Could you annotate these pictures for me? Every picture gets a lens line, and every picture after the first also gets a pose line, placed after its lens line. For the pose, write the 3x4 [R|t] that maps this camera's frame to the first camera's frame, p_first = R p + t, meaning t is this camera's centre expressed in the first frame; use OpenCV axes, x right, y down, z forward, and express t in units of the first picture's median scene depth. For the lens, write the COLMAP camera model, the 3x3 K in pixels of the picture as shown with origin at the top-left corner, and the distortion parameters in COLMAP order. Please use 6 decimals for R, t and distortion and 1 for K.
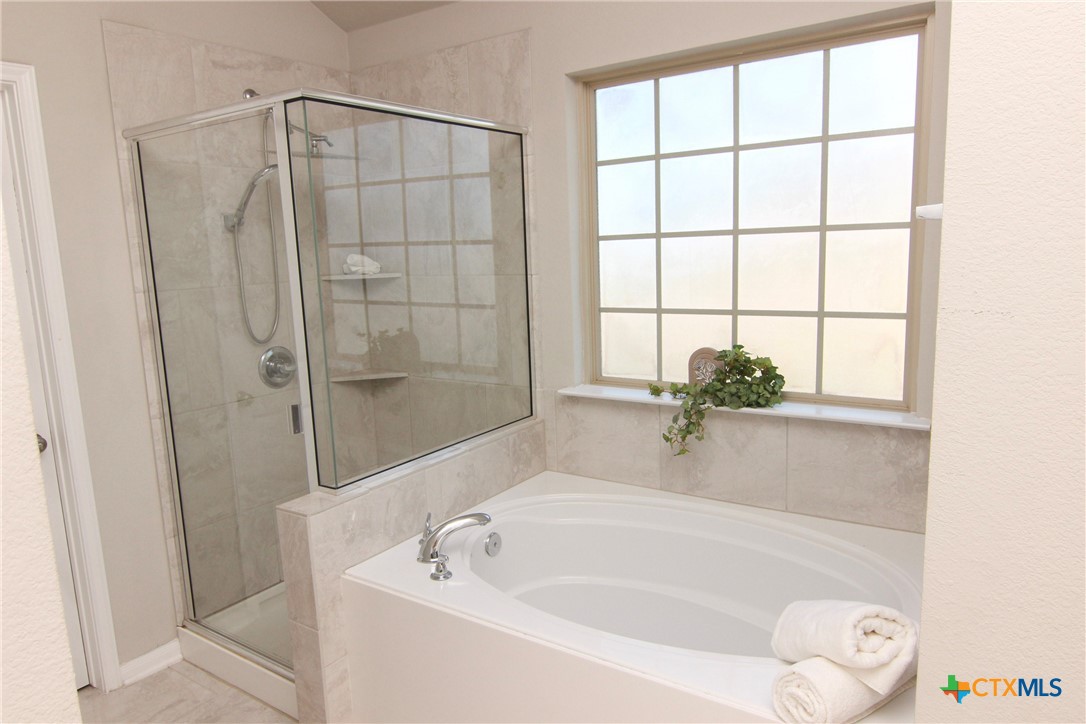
lens RADIAL K [[713.8, 0, 541.2], [0, 713.8, 363.6], [0, 0, 1]] dist [-0.003285, -0.001230]
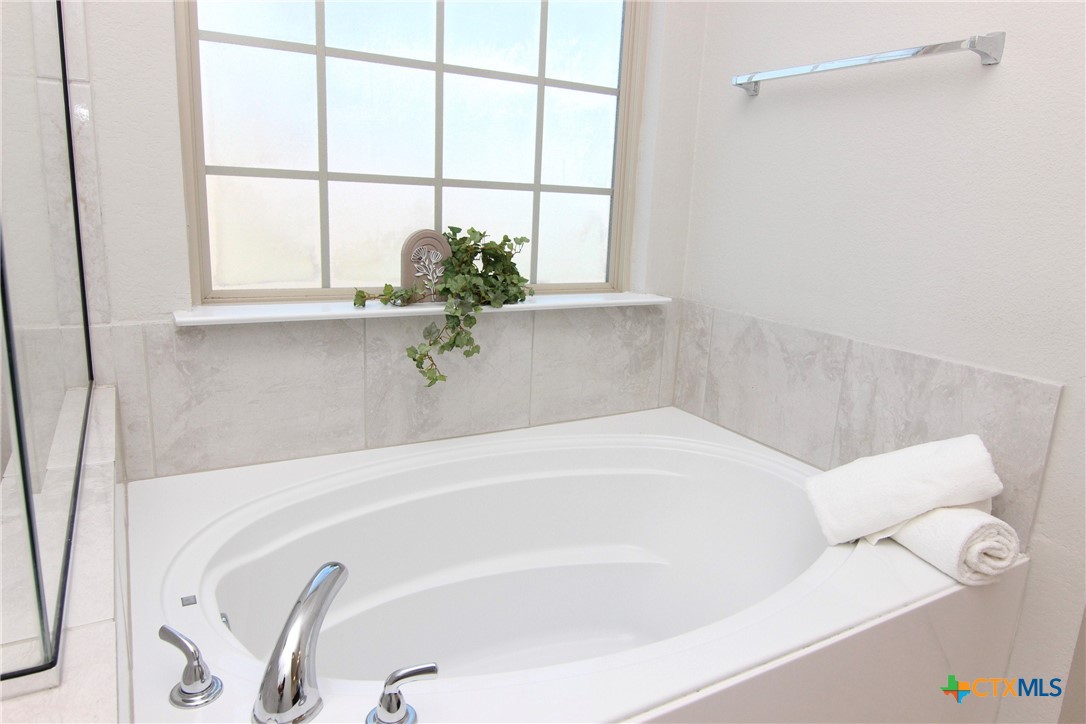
lens RADIAL K [[713.8, 0, 543.6], [0, 713.8, 359.9], [0, 0, 1]] dist [-0.003285, -0.001230]
pose [[0.427576, -0.143648, 0.892493, -0.363125], [0.082328, 0.989379, 0.119800, 0.030092], [-0.900223, 0.022253, 0.434861, 0.591761]]
